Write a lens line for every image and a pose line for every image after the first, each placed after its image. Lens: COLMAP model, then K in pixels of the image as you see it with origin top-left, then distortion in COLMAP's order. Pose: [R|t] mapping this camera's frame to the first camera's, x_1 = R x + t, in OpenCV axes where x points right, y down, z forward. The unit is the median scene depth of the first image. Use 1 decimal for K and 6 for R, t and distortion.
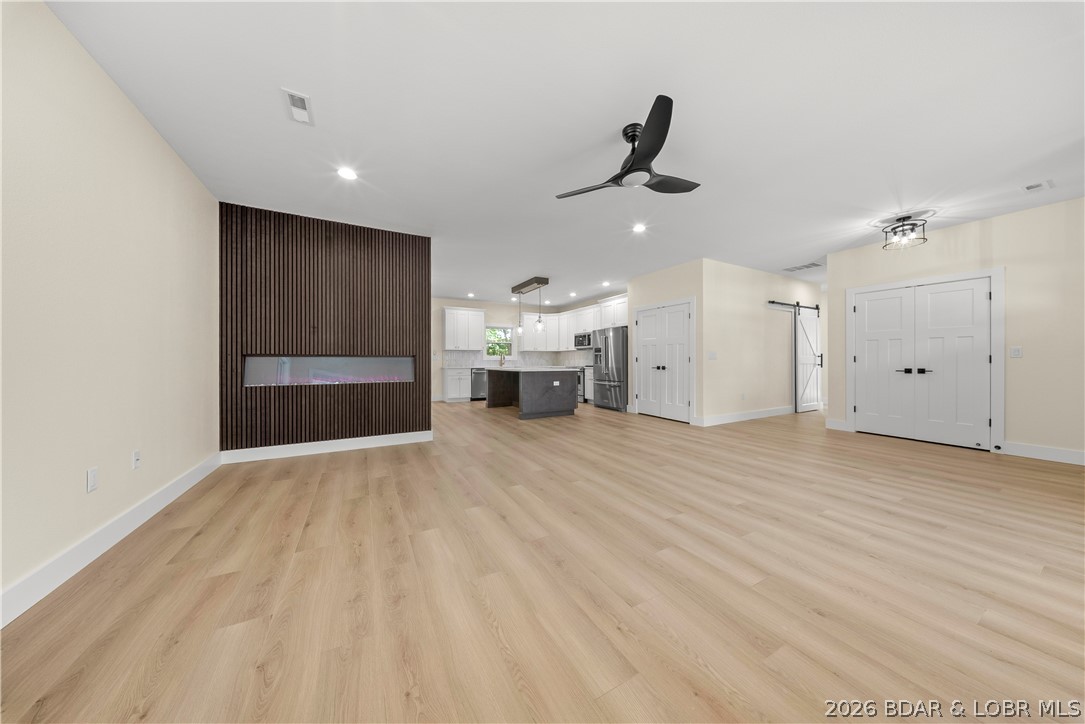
lens RADIAL K [[330.4, 0, 542.7], [0, 330.4, 355.7], [0, 0, 1]] dist [0.003571, -0.001438]
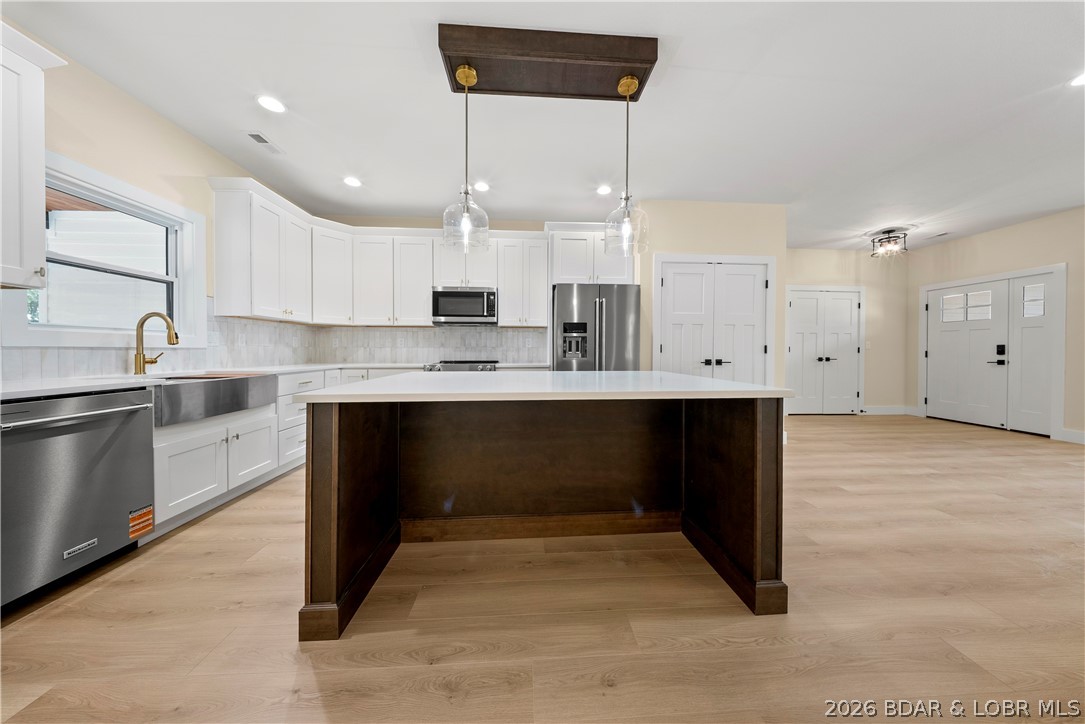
lens RADIAL K [[330.4, 0, 542.4], [0, 330.4, 355.4], [0, 0, 1]] dist [0.003571, -0.001438]
pose [[0.436004, -0.012112, 0.899863, -0.478846], [-0.016660, 0.999629, 0.021526, 0.023345], [-0.899791, -0.024377, 0.435640, 1.470336]]
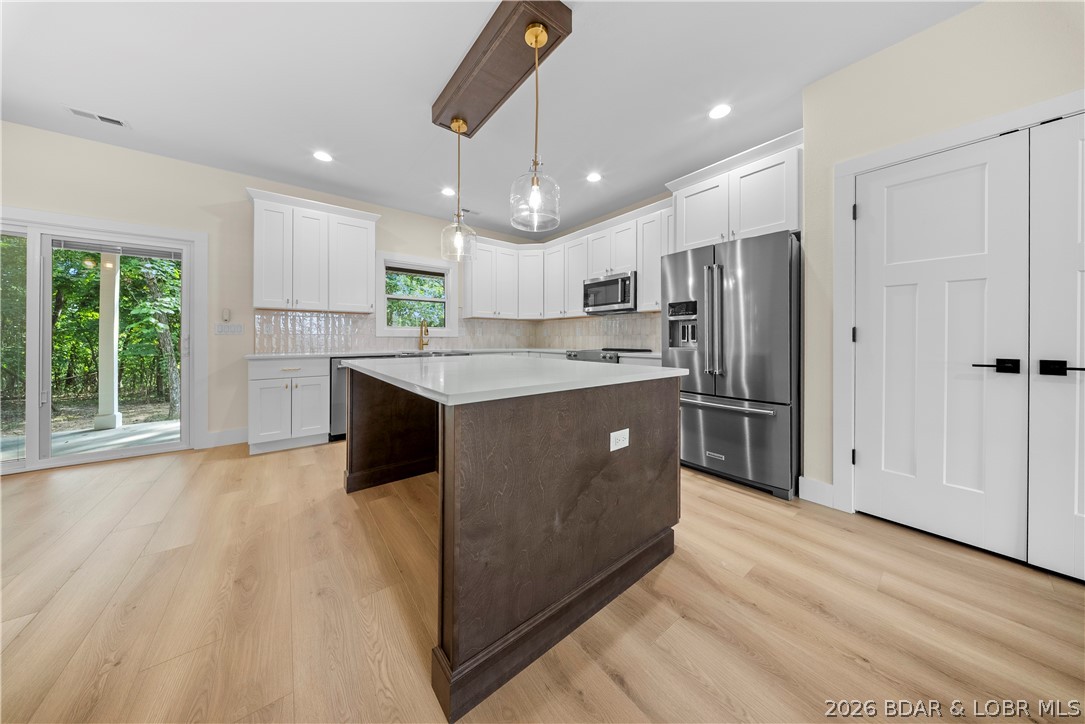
lens RADIAL K [[330.4, 0, 546.0], [0, 330.4, 337.4], [0, 0, 1]] dist [0.003571, -0.001438]
pose [[0.987205, 0.003205, 0.159426, -0.063670], [-0.005286, 0.999906, 0.012627, 0.019366], [-0.159371, -0.013309, 0.987129, 1.170880]]
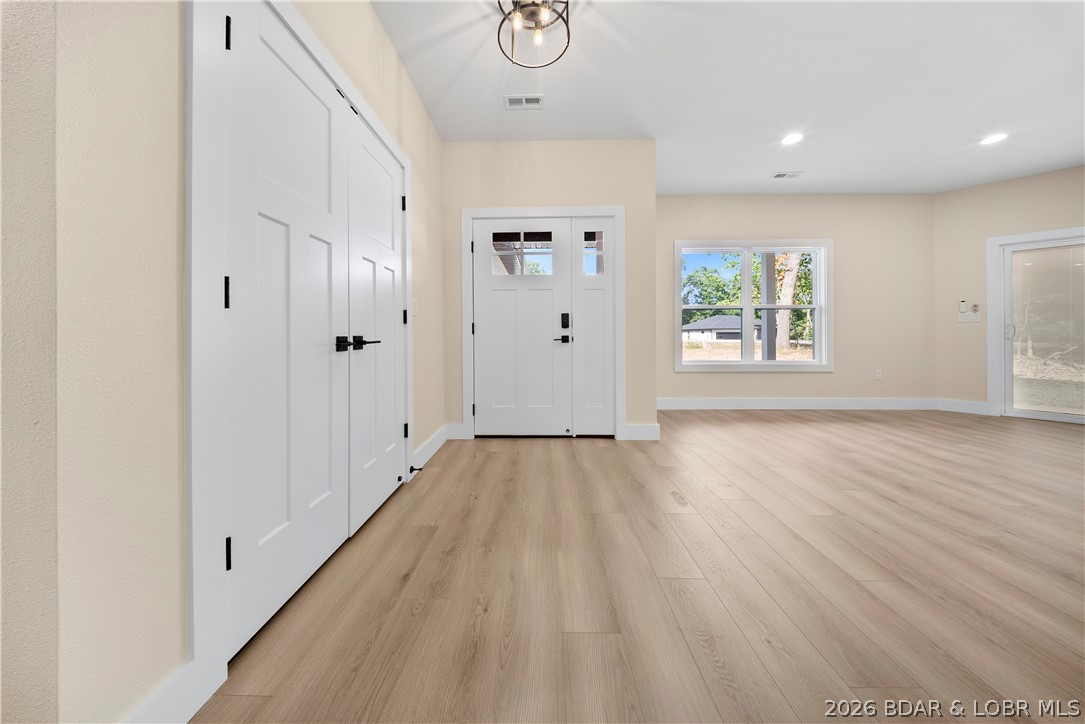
lens RADIAL K [[330.4, 0, 548.8], [0, 330.4, 338.2], [0, 0, 1]] dist [0.003571, -0.001438]
pose [[-0.867086, -0.002960, 0.498149, 0.806143], [-0.003787, 0.999993, -0.000651, 0.042227], [-0.498144, -0.002451, -0.867091, 1.244824]]
